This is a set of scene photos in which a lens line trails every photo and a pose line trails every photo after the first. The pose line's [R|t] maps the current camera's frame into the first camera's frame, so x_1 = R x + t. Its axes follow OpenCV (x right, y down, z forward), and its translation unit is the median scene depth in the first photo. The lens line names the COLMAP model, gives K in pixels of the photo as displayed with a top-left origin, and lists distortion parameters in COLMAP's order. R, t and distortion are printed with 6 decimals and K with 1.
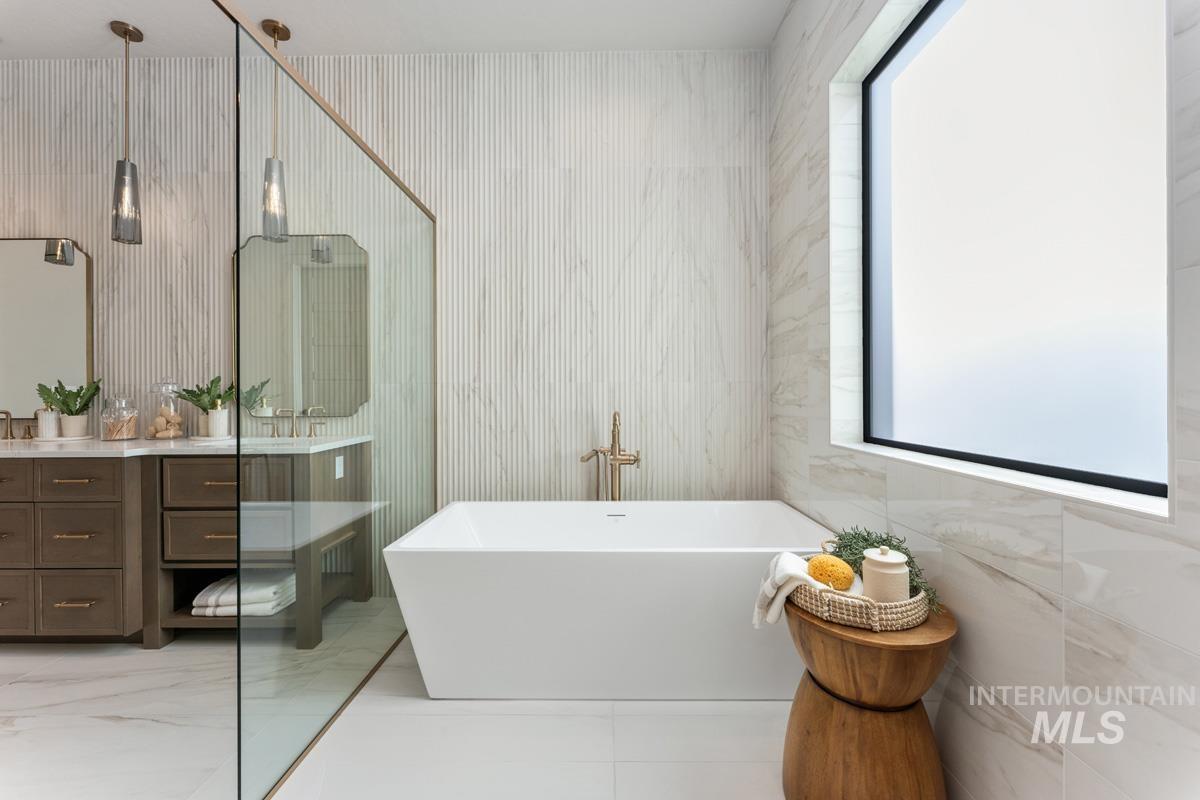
lens RADIAL K [[484.5, 0, 601.7], [0, 484.5, 396.1], [0, 0, 1]] dist [0.000642, 0.000215]
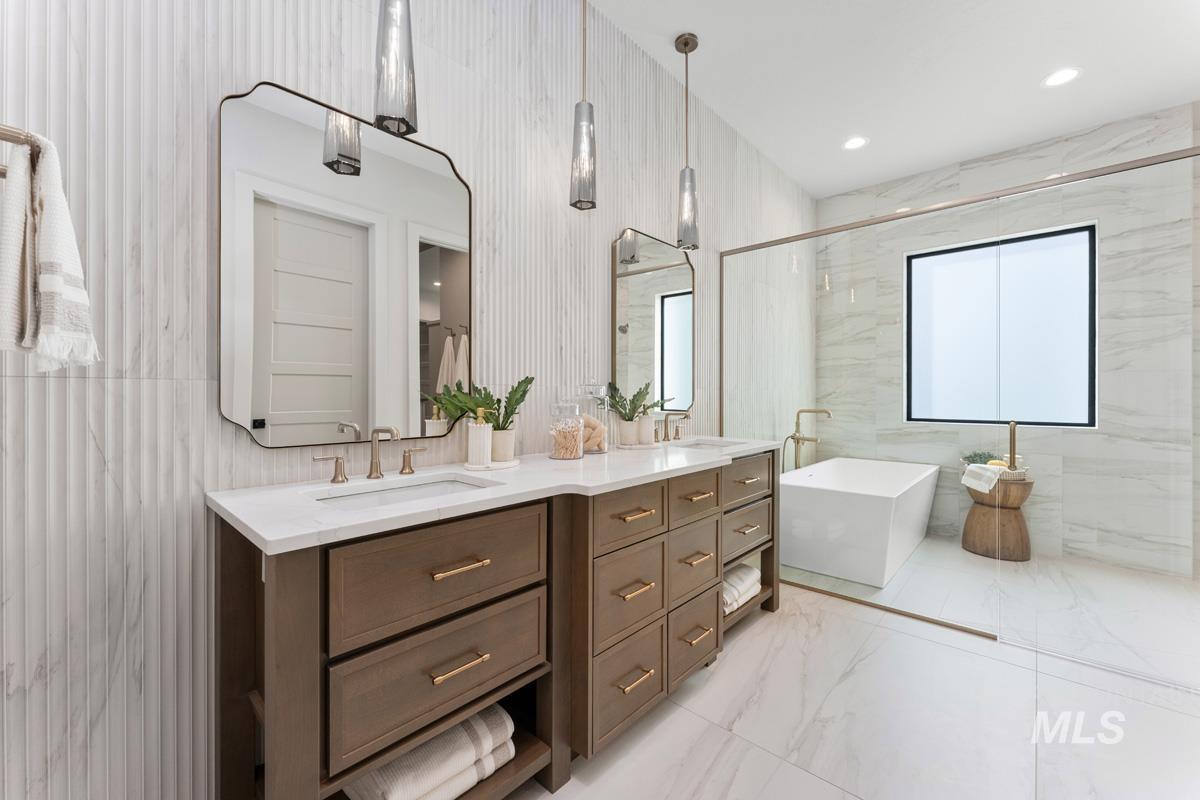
lens RADIAL K [[484.5, 0, 601.7], [0, 484.5, 396.1], [0, 0, 1]] dist [0.000642, 0.000215]
pose [[0.658917, 0.005553, 0.752195, -1.433713], [0.000968, 0.999966, -0.008229, 0.000603], [-0.752215, 0.006150, 0.658889, 0.424066]]
